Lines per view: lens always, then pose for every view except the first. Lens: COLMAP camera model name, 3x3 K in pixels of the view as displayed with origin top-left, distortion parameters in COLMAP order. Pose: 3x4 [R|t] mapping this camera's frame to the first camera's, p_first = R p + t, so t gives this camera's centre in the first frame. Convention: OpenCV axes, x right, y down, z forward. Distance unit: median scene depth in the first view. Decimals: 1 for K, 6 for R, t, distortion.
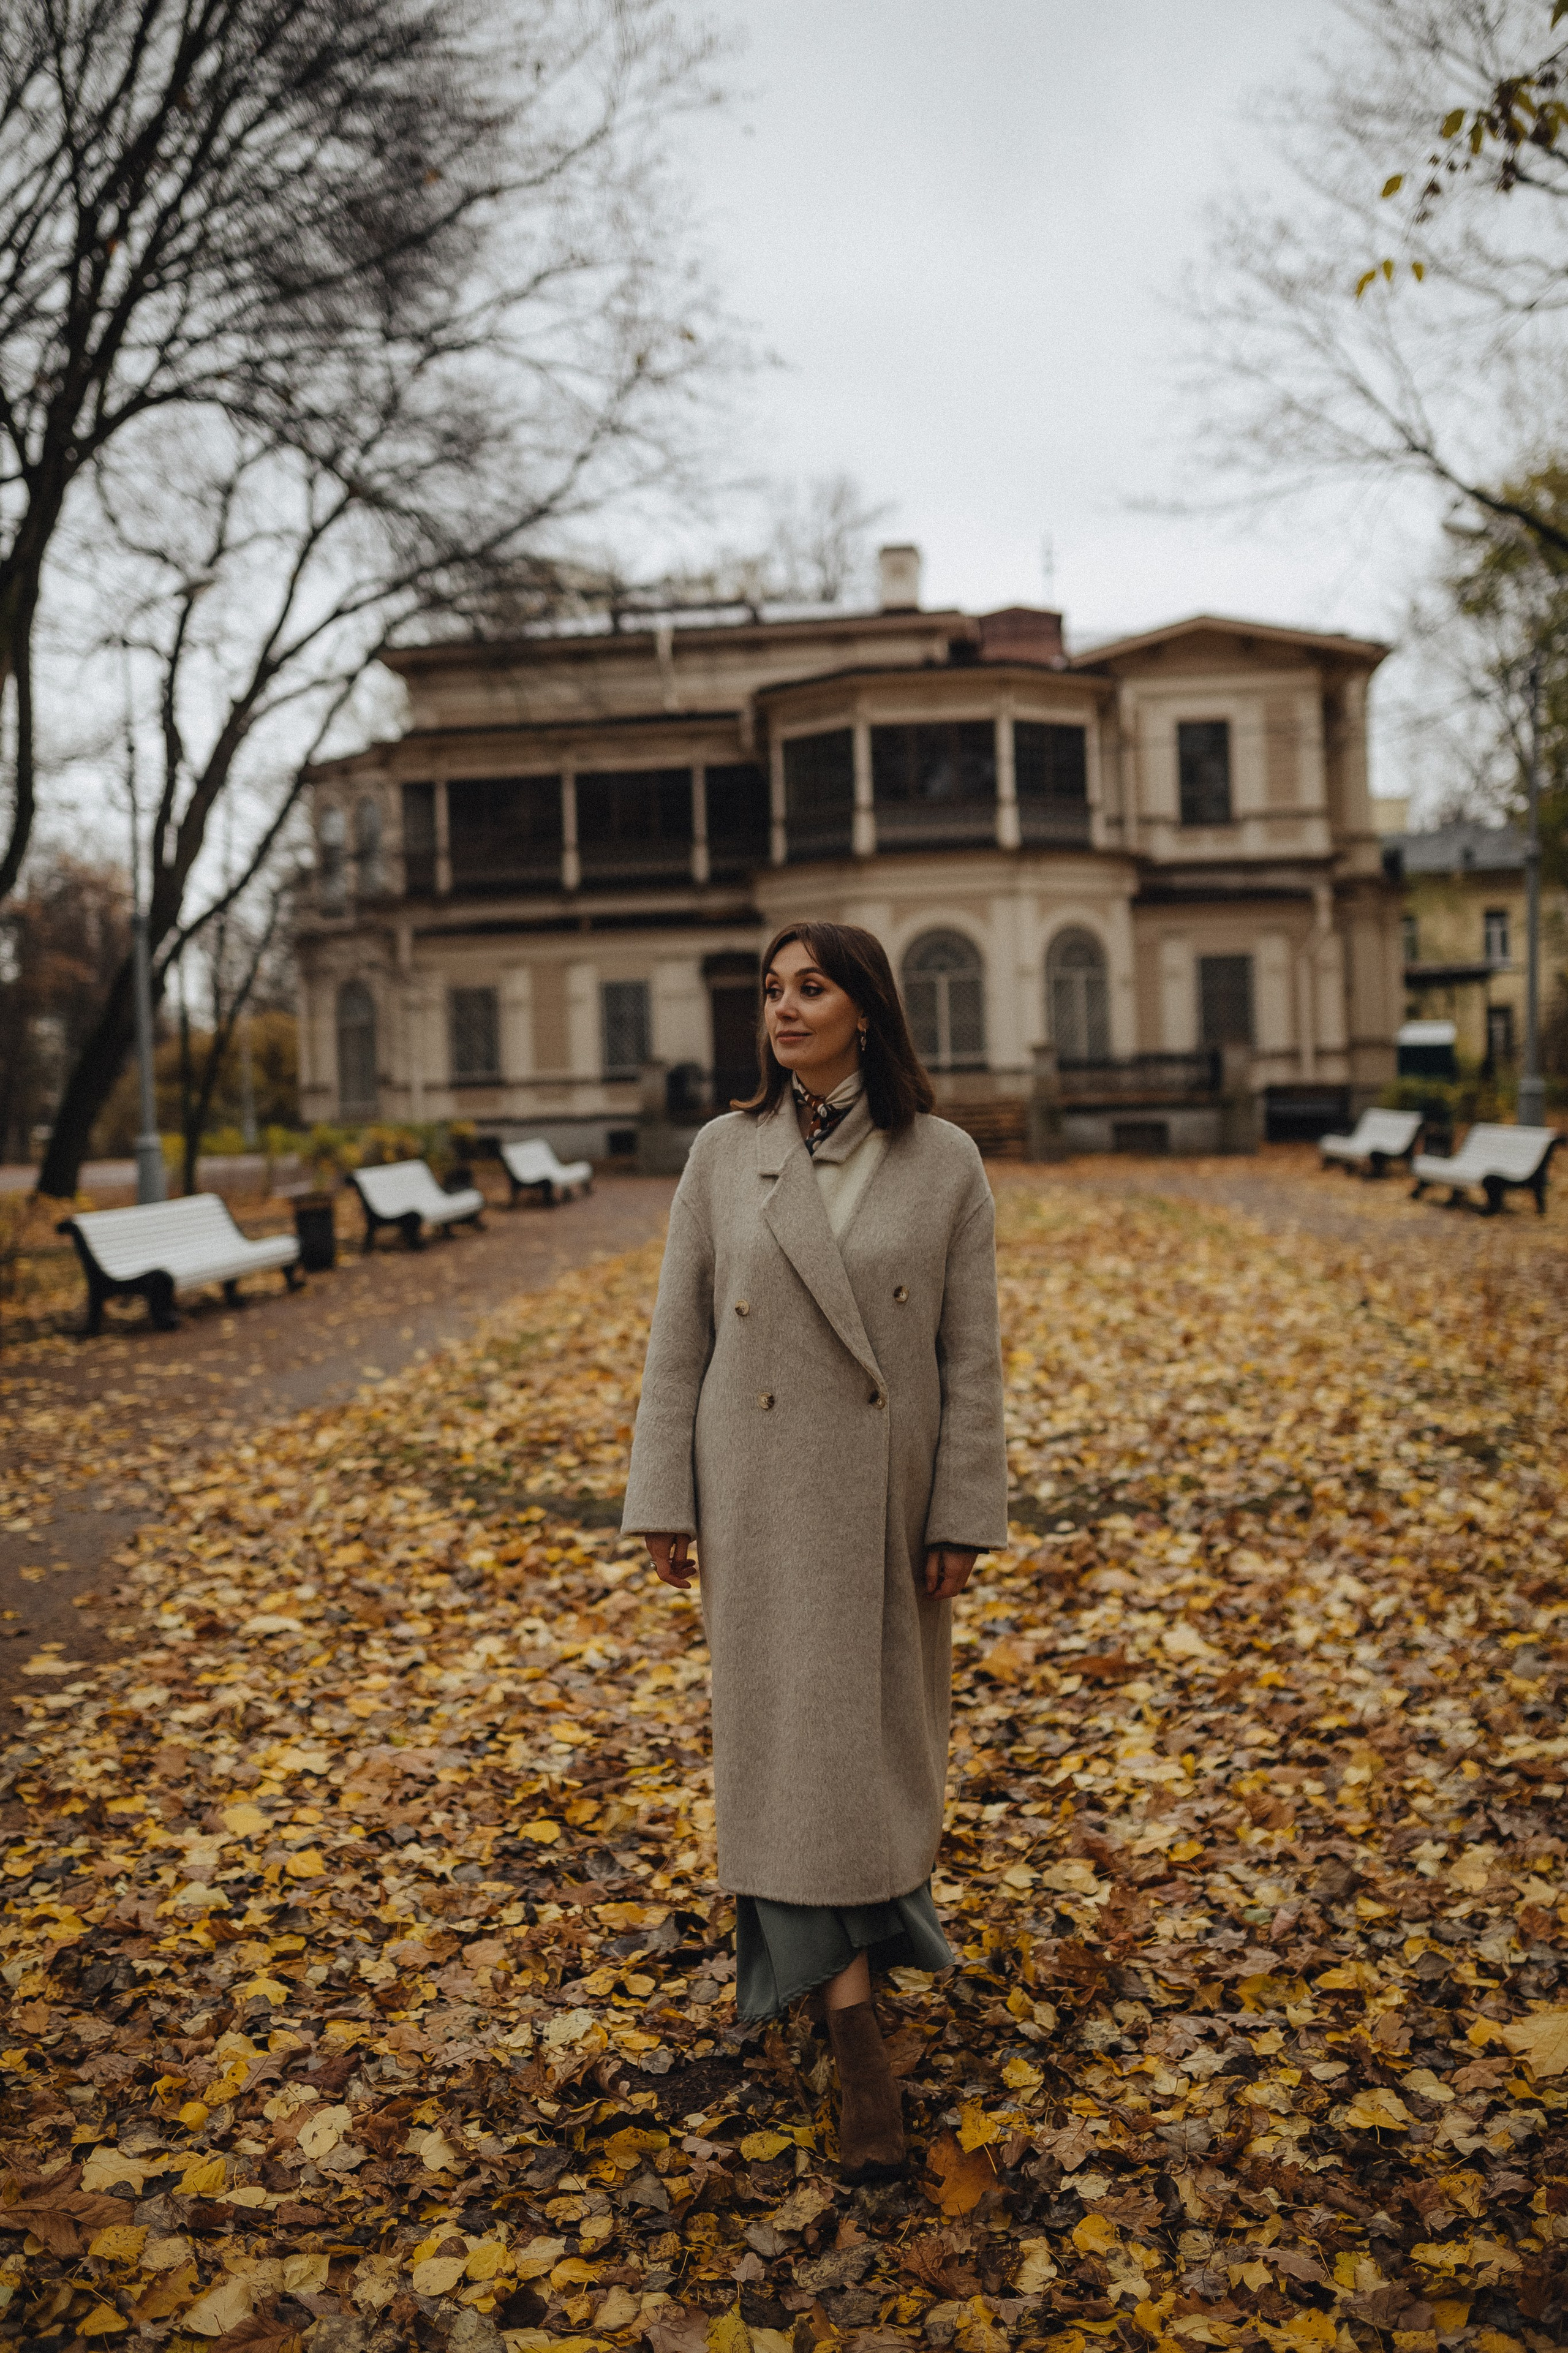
lens RADIAL K [[2134.3, 0, 785.3], [0, 2134.3, 1174.5], [0, 0, 1]] dist [-0.060365, 0.071018]
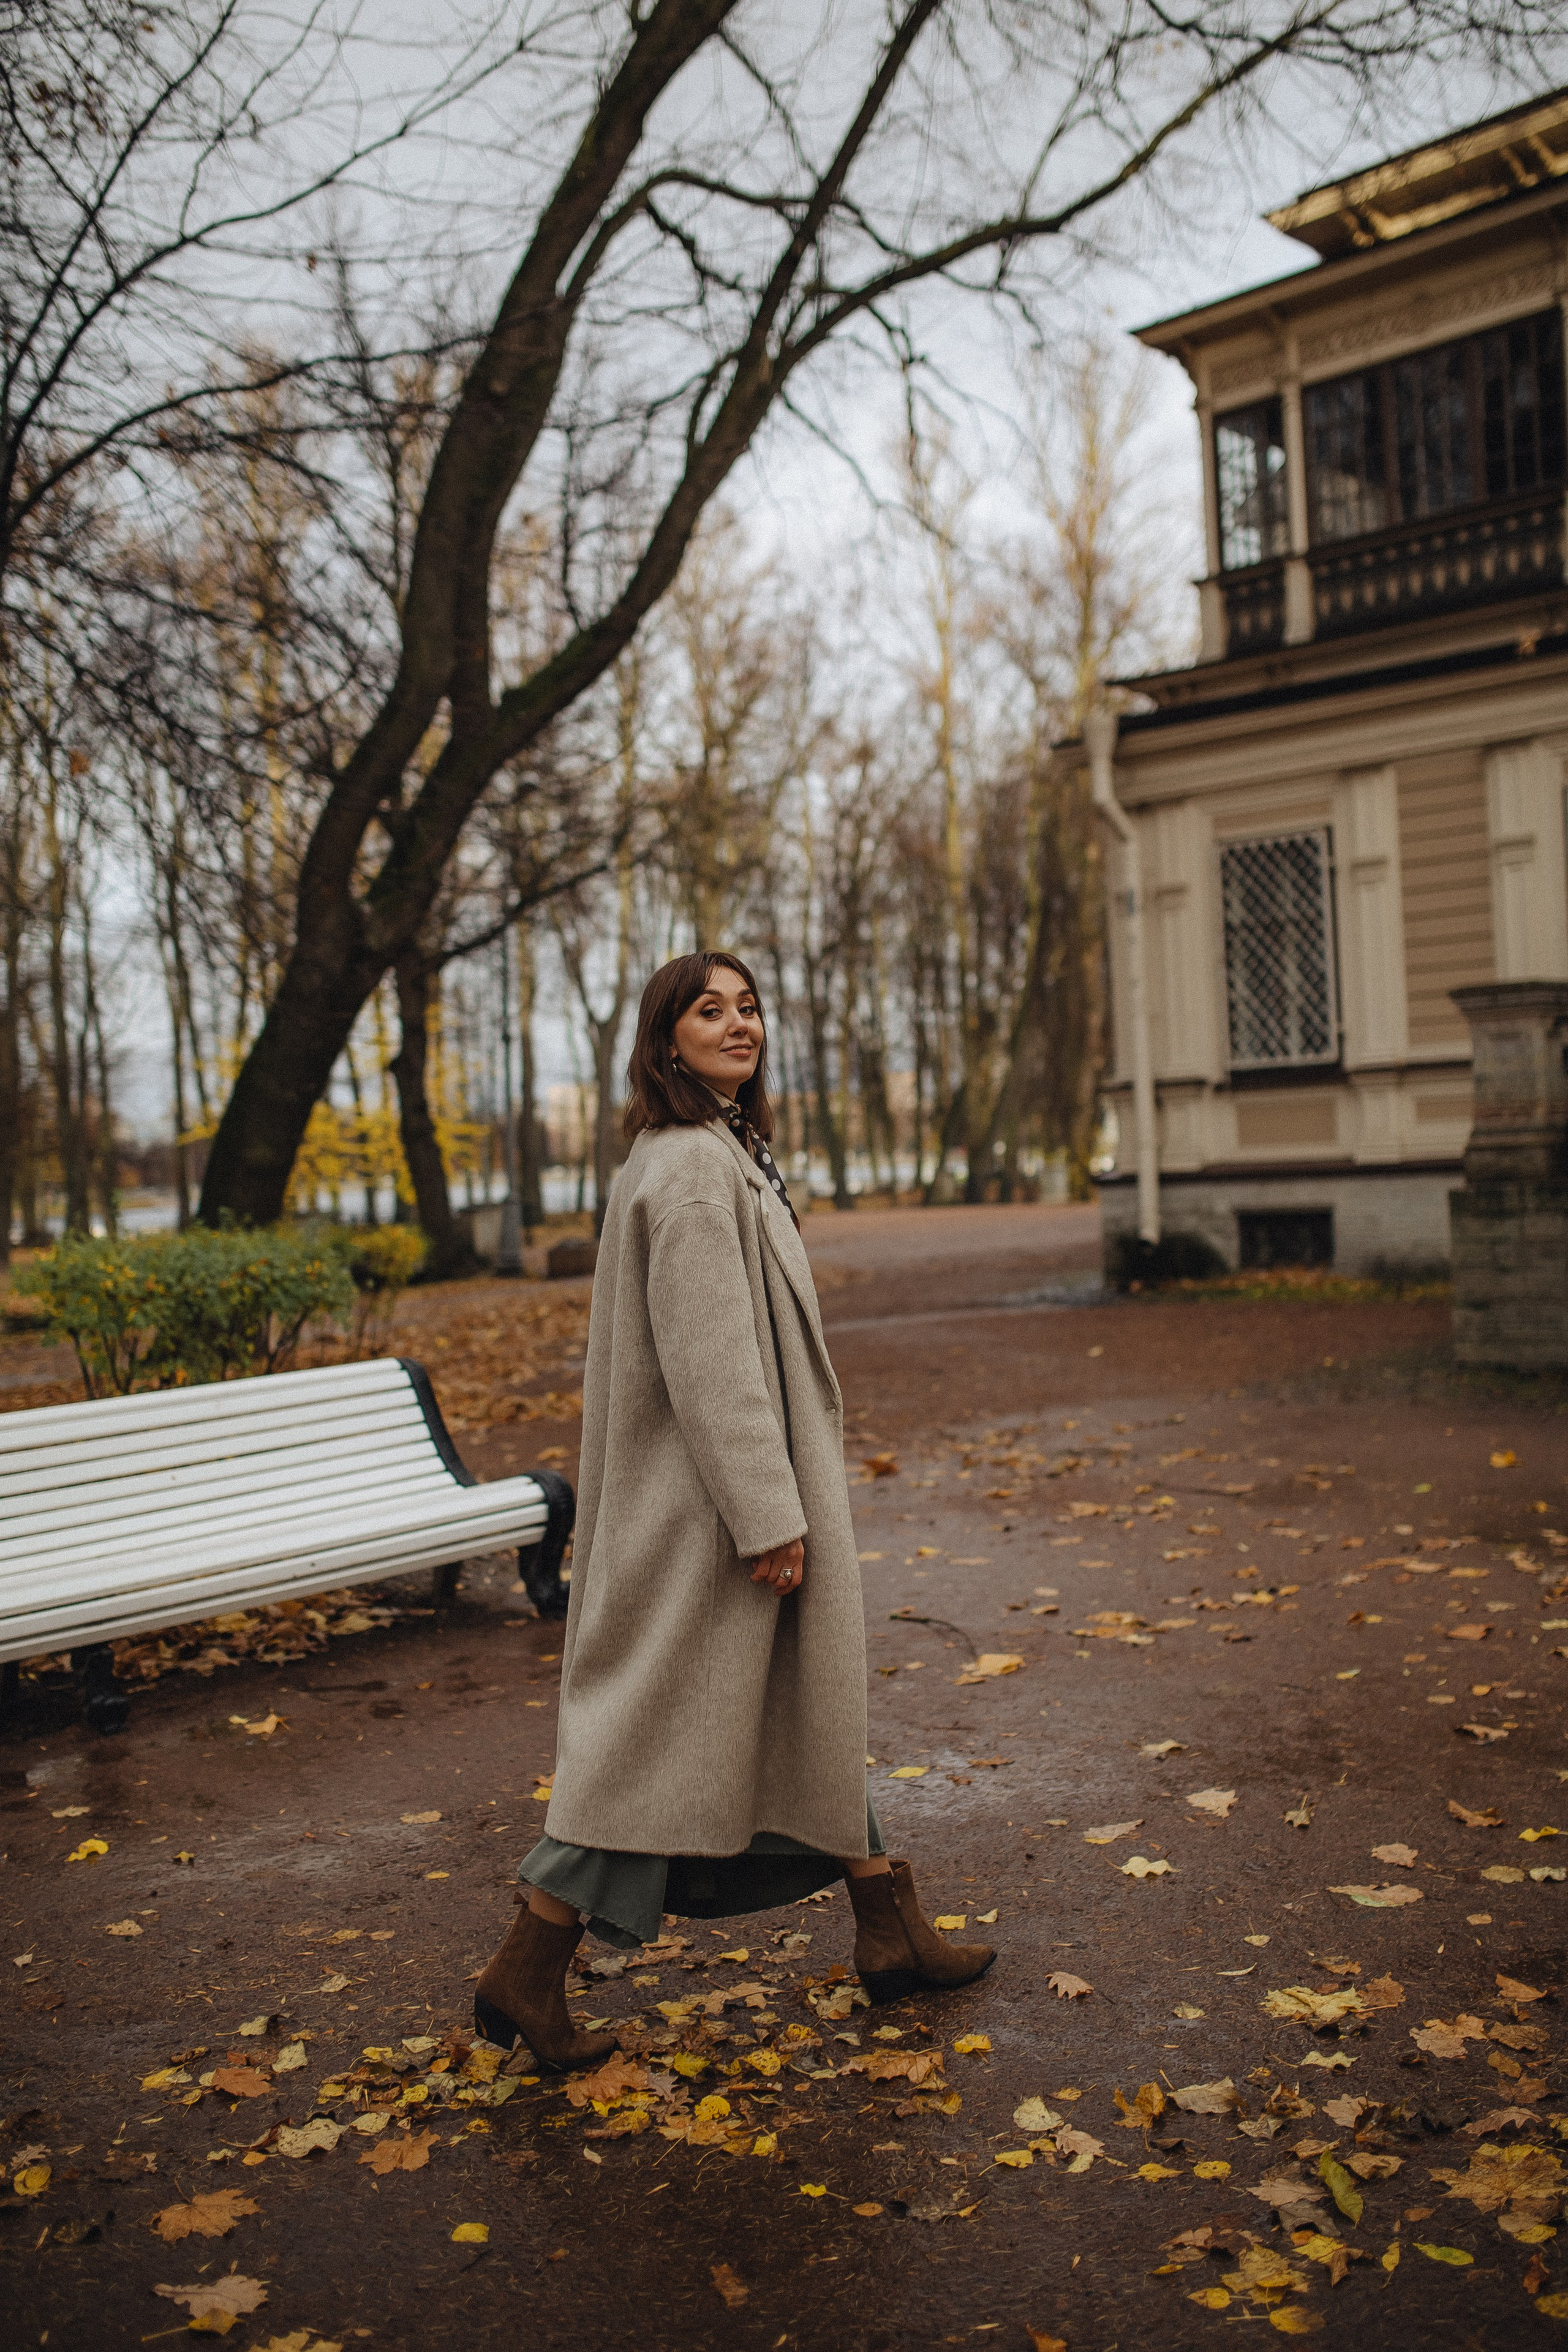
lens RADIAL K [[2249.2, 0, 811.0], [0, 2249.2, 1168.1], [0, 0, 1]] dist [-0.062887, 0.103797]
pose [[0.795206, -0.001090, -0.606339, 0.055393], [0.001052, 0.999999, -0.000418, -0.031990], [0.606339, -0.000306, 0.795206, 0.779683]]
